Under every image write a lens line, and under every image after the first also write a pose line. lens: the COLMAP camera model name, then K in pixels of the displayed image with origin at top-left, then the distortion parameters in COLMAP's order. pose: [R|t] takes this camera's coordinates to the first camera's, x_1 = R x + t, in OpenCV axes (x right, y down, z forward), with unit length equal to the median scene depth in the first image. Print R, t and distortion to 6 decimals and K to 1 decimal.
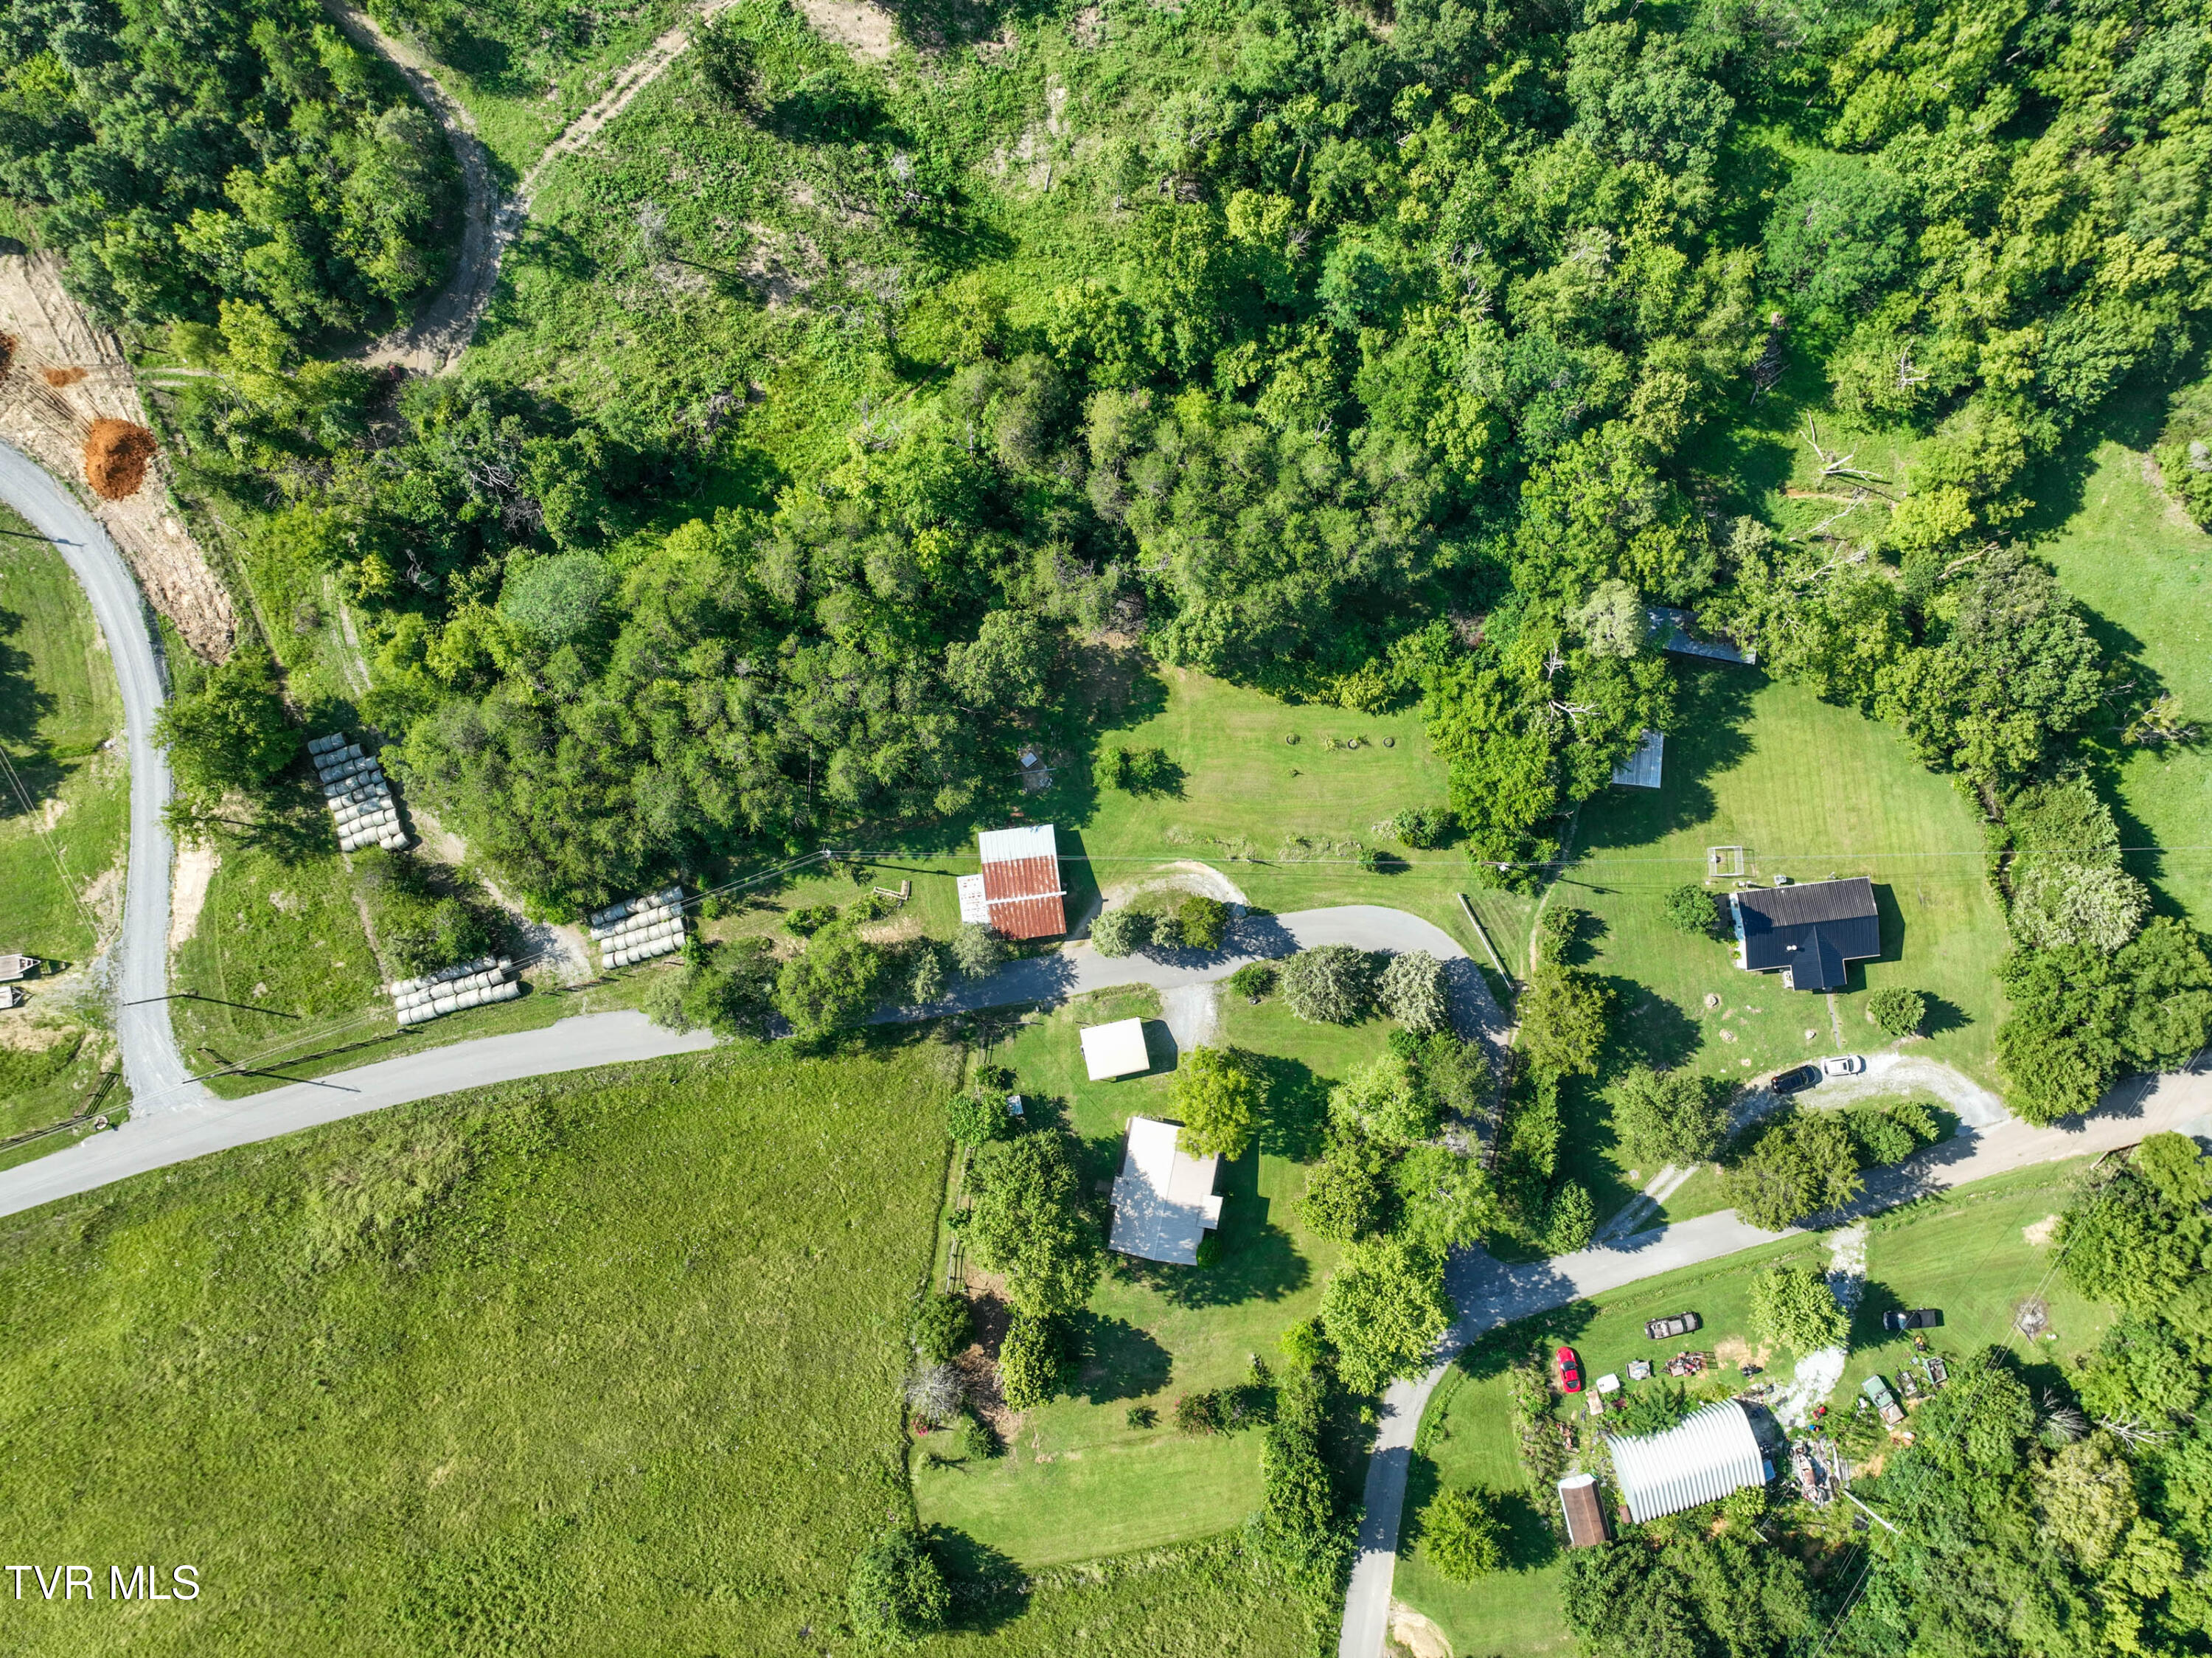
lens RADIAL K [[1555.0, 0, 1115.0], [0, 1555.0, 816.0], [0, 0, 1]] dist [0.004580, 0.000018]
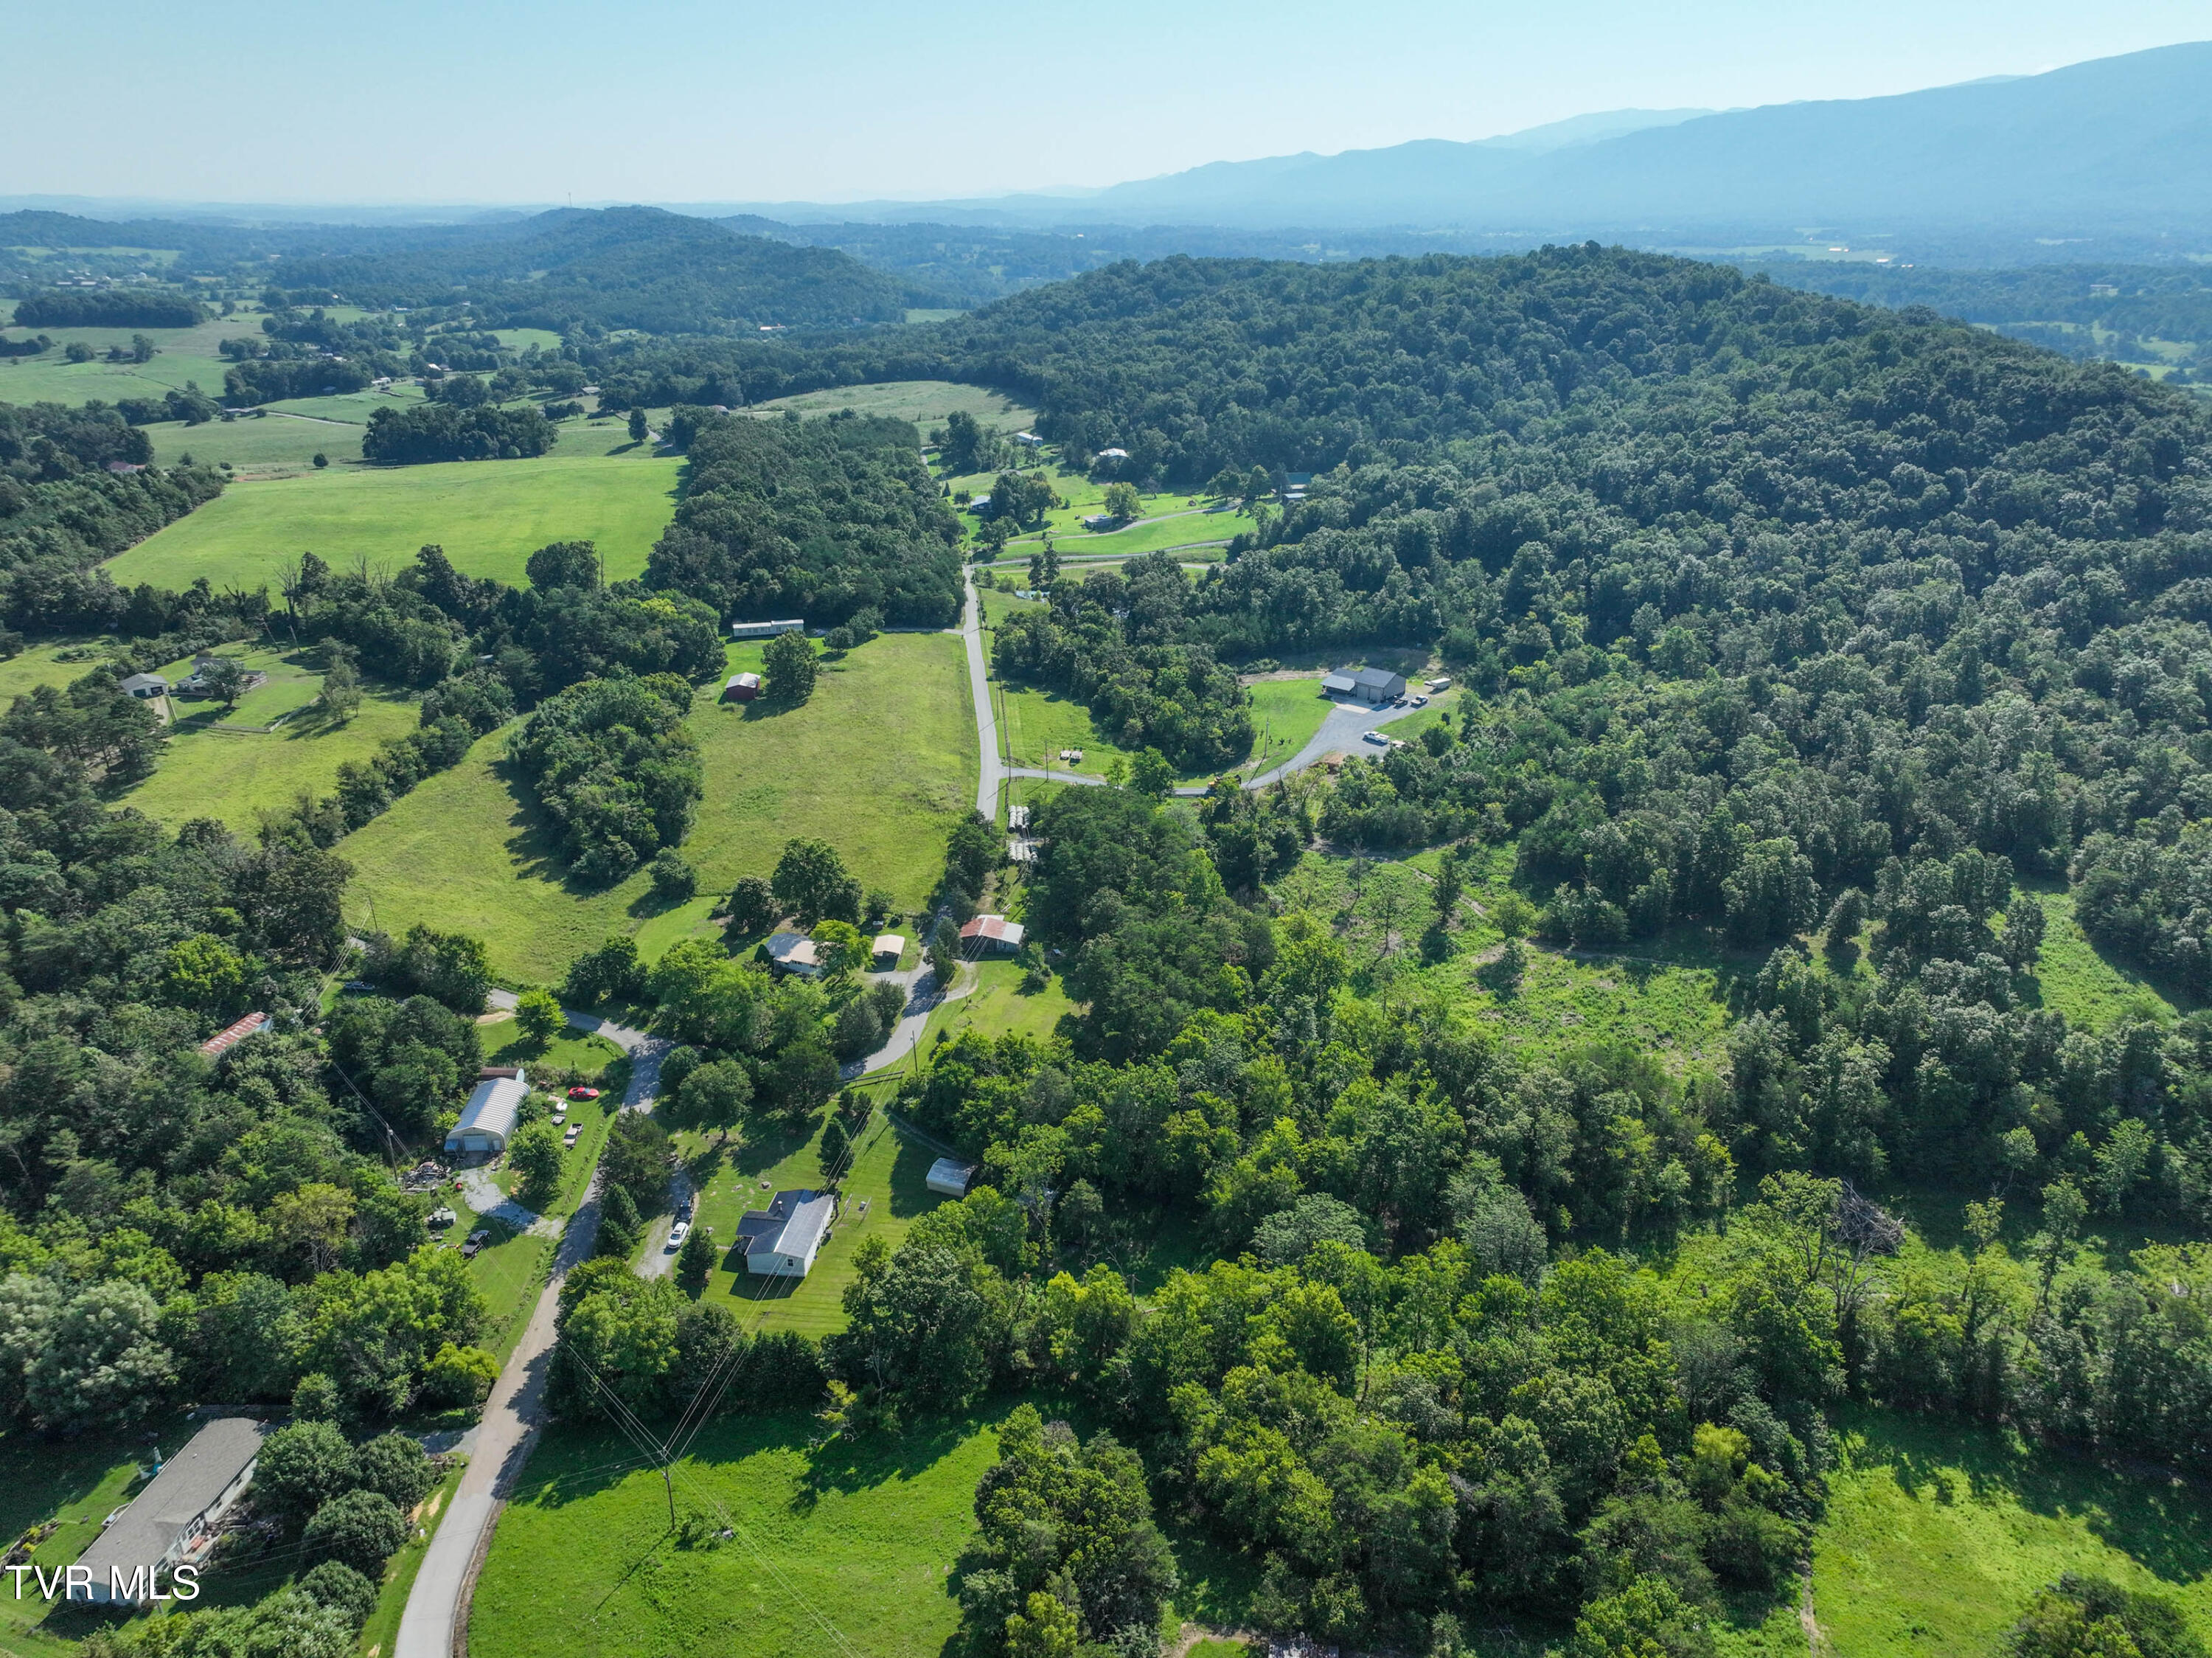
lens RADIAL K [[1554.7, 0, 1113.6], [0, 1554.7, 813.4], [0, 0, 1]] dist [-0.005193, 0.024311]
pose [[-0.215215, 0.332411, -0.918251, 1.535073], [-0.975745, -0.034640, 0.216151, -0.485765], [0.040043, 0.942498, 0.331803, 0.265641]]
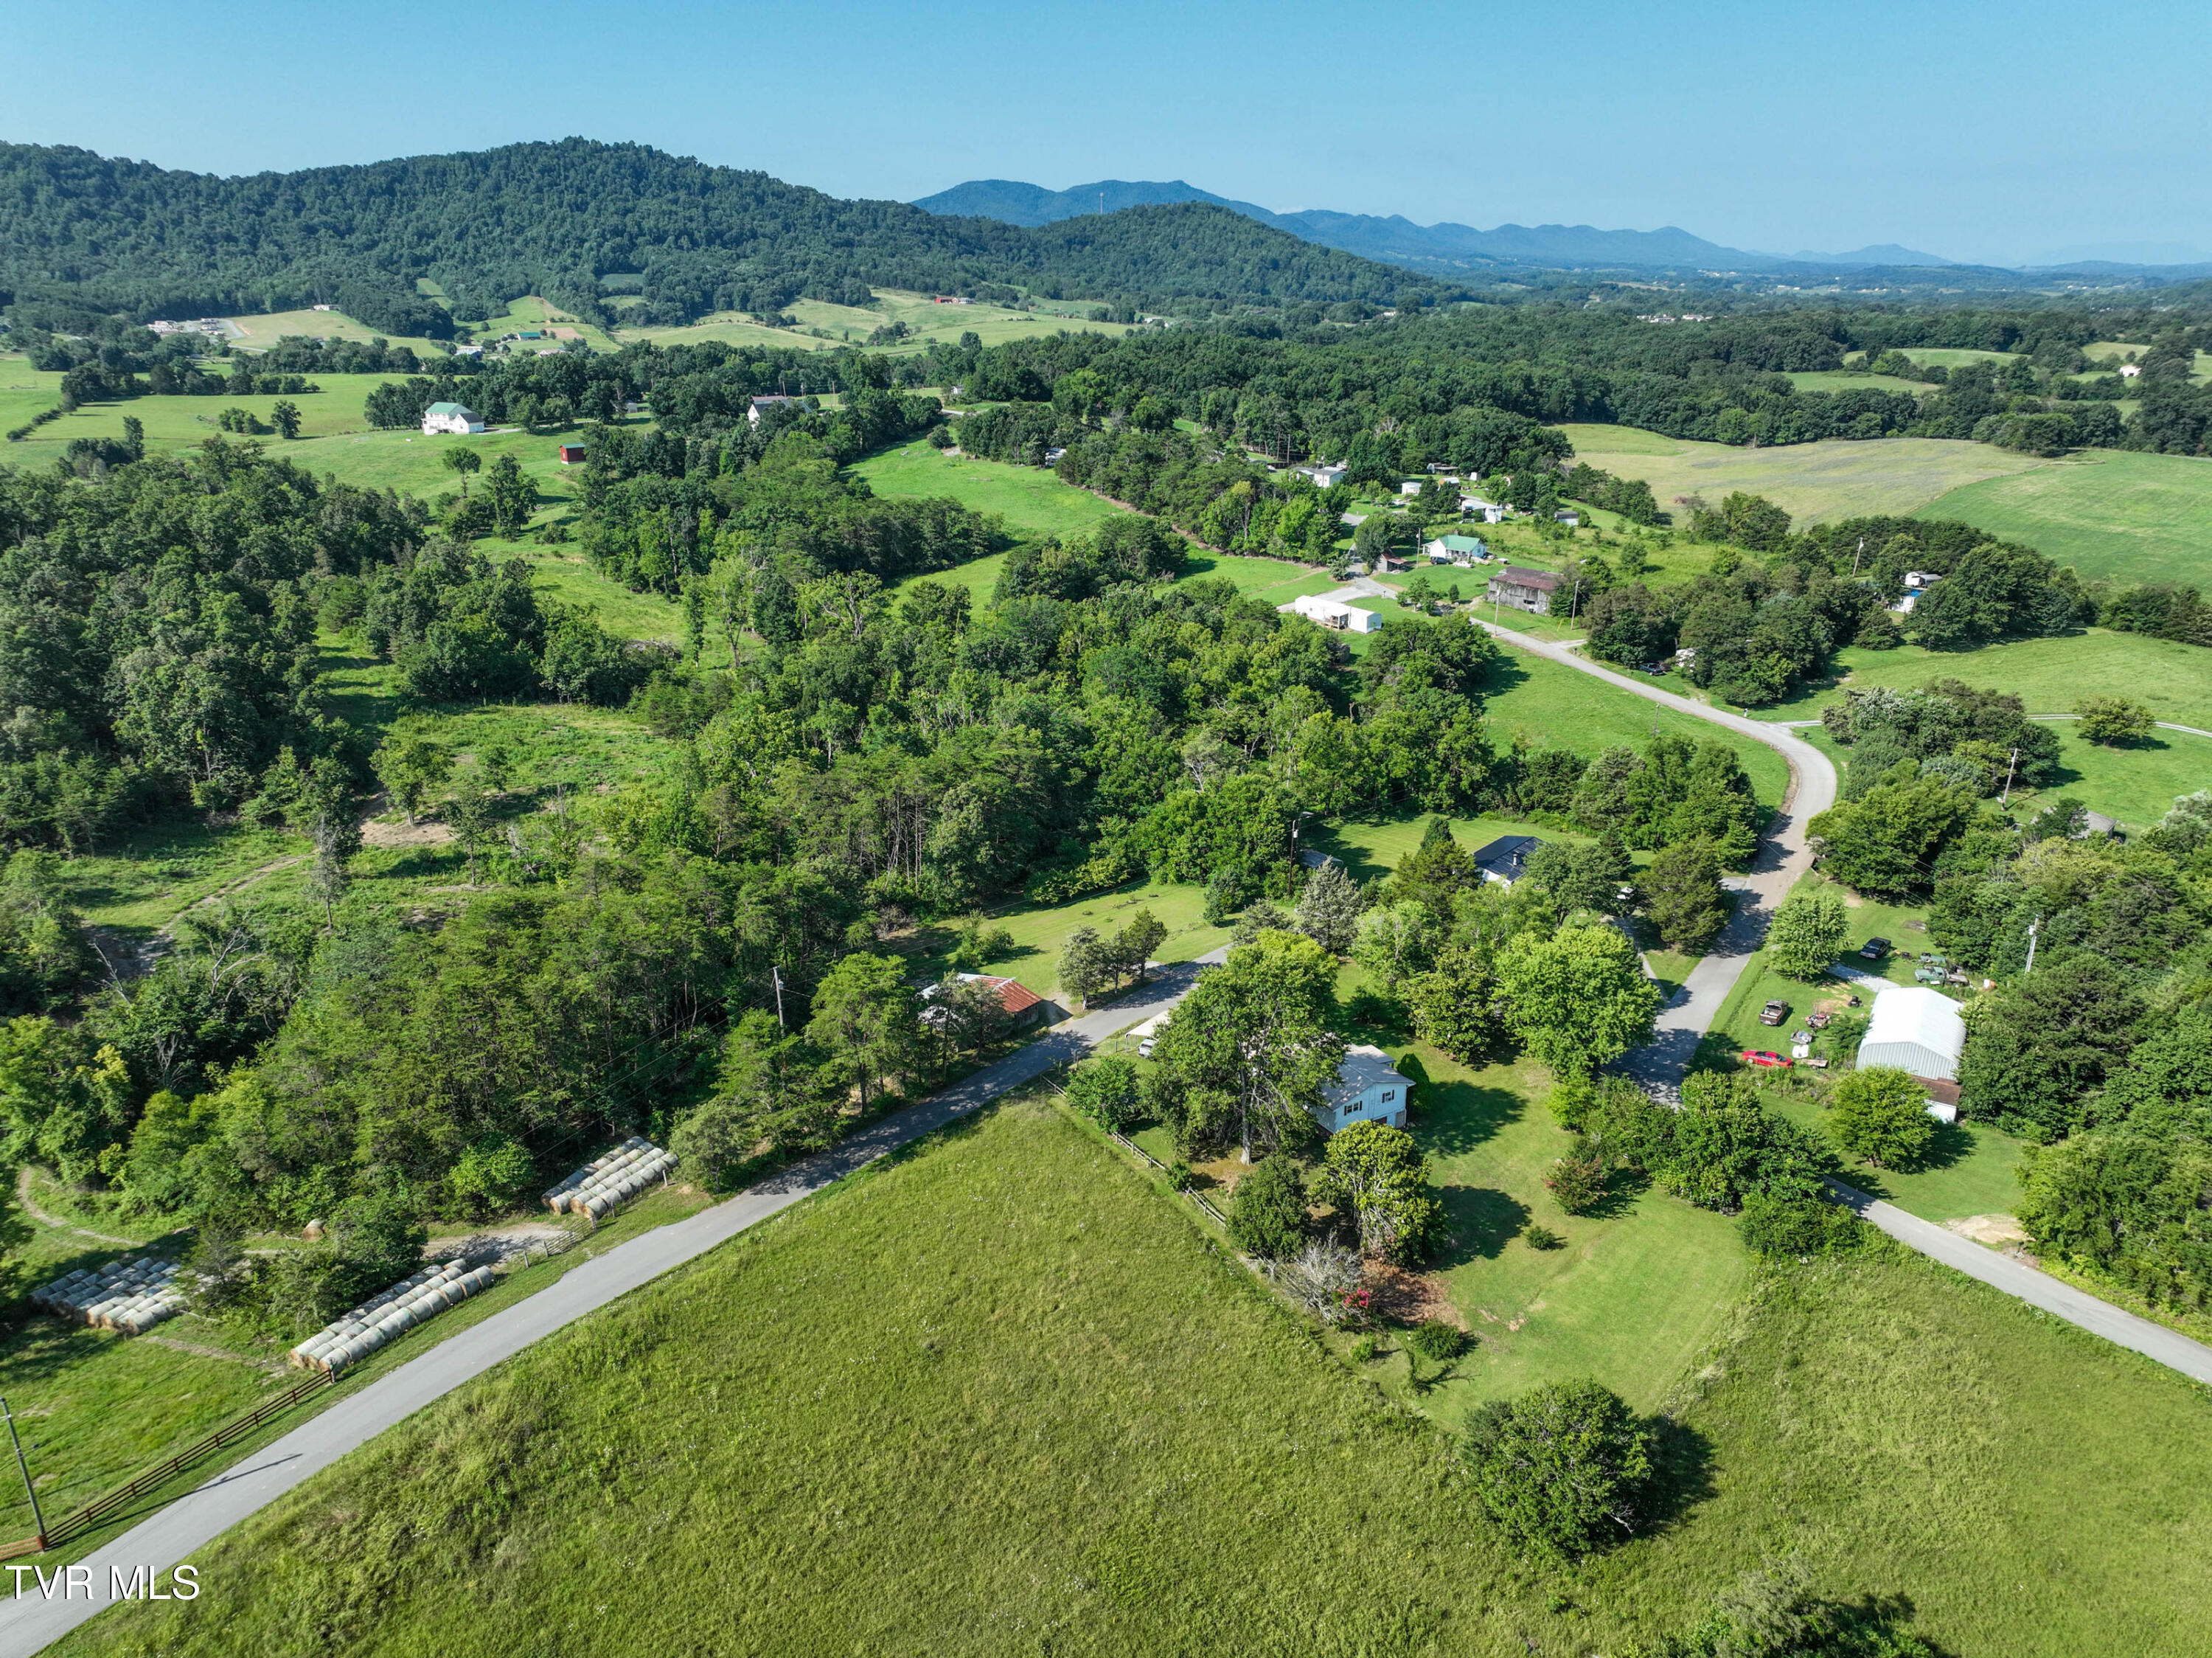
lens RADIAL K [[1554.7, 0, 1113.6], [0, 1554.7, 813.4], [0, 0, 1]] dist [-0.005193, 0.024311]
pose [[0.732400, -0.248041, 0.634087, -0.559194], [0.680673, 0.289402, -0.673001, 0.692847], [-0.016574, 0.924512, 0.380792, 0.537181]]
